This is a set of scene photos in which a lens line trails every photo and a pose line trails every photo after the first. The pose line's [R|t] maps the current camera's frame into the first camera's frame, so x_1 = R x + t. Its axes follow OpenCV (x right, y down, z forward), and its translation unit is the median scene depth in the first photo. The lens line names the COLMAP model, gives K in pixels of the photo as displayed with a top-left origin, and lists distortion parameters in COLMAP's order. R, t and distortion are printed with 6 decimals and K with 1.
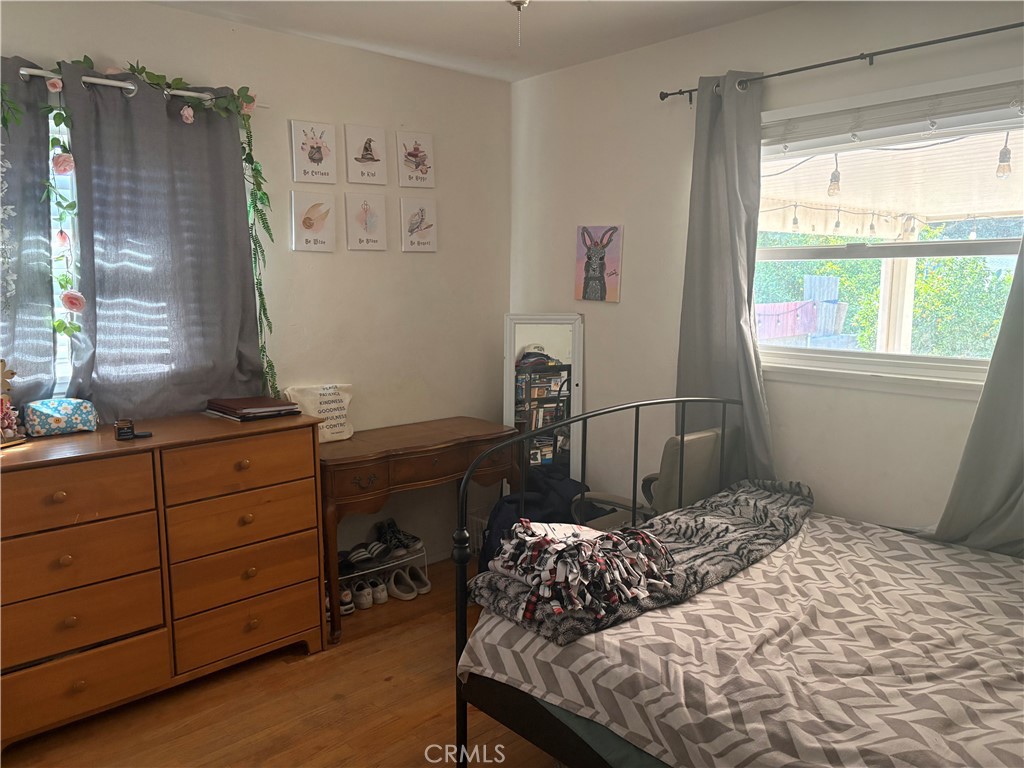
lens RADIAL K [[767.3, 0, 508.2], [0, 767.3, 383.8], [0, 0, 1]] dist [0.052897, -0.059223]
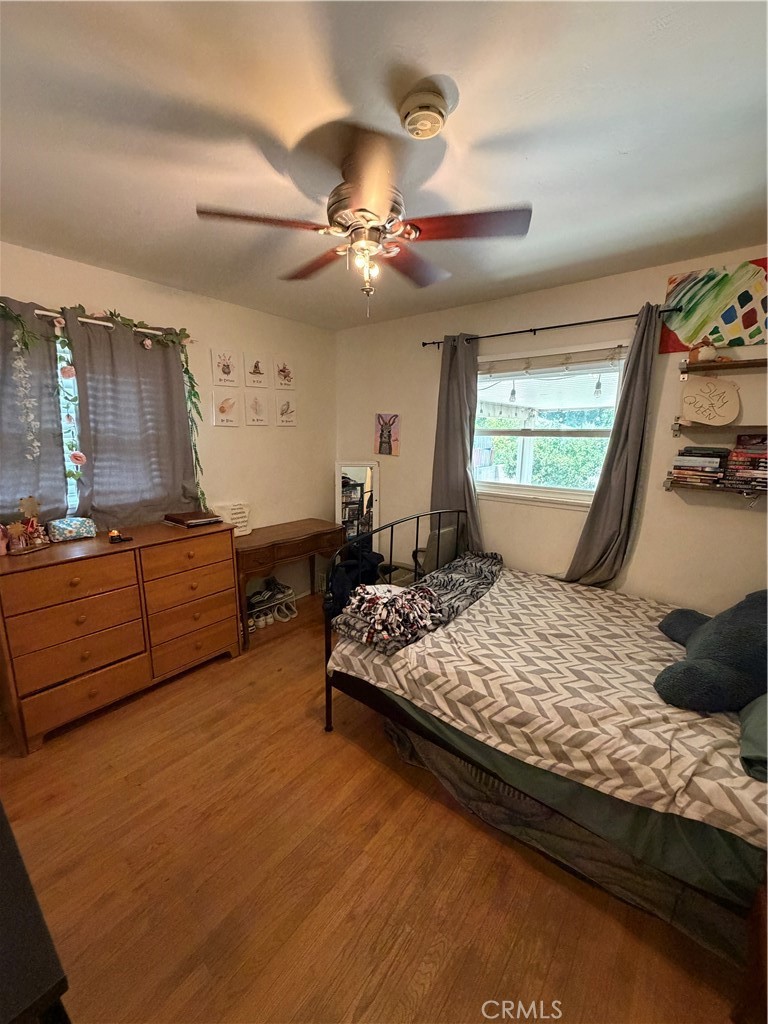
lens RADIAL K [[405.0, 0, 386.3], [0, 405.0, 509.0], [0, 0, 1]] dist [-0.004160, 0.001261]
pose [[0.988005, -0.015507, 0.153642, -0.050875], [0.008850, 0.998996, 0.043915, -0.029743], [-0.154168, -0.042028, 0.987150, 0.056836]]
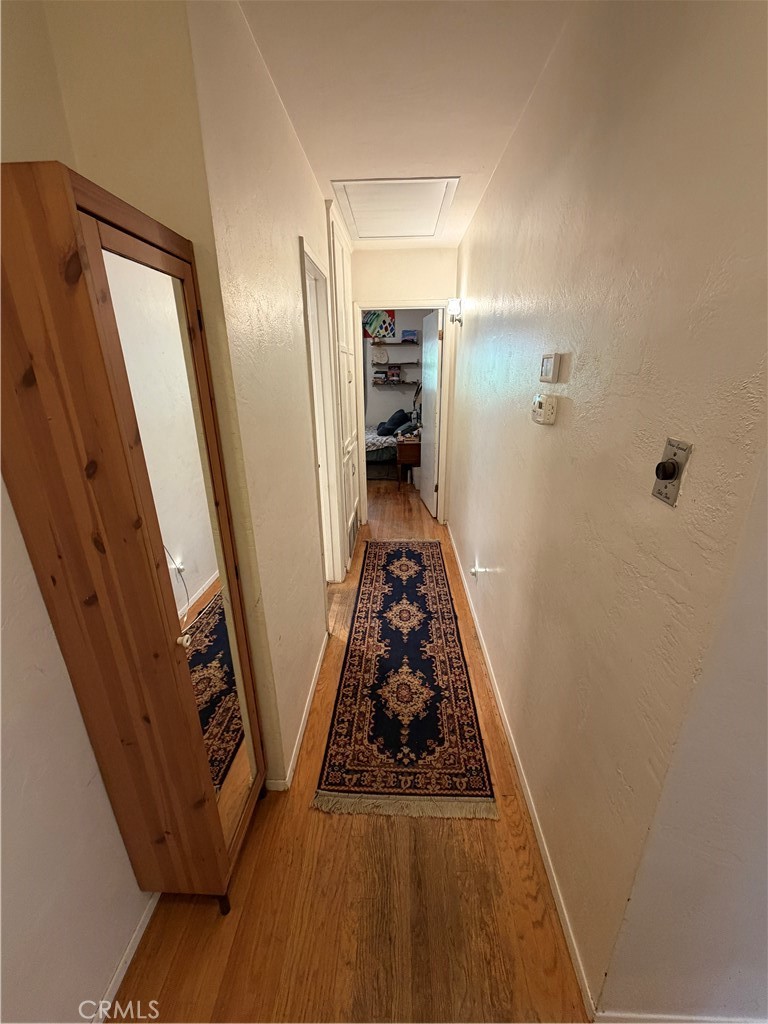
lens RADIAL K [[405.0, 0, 384.0], [0, 405.0, 510.9], [0, 0, 1]] dist [-0.004160, 0.001261]
pose [[0.701017, -0.247756, 0.668724, -1.050652], [0.117896, 0.965072, 0.233960, 0.123231], [-0.703332, -0.085170, 0.705741, -0.968314]]
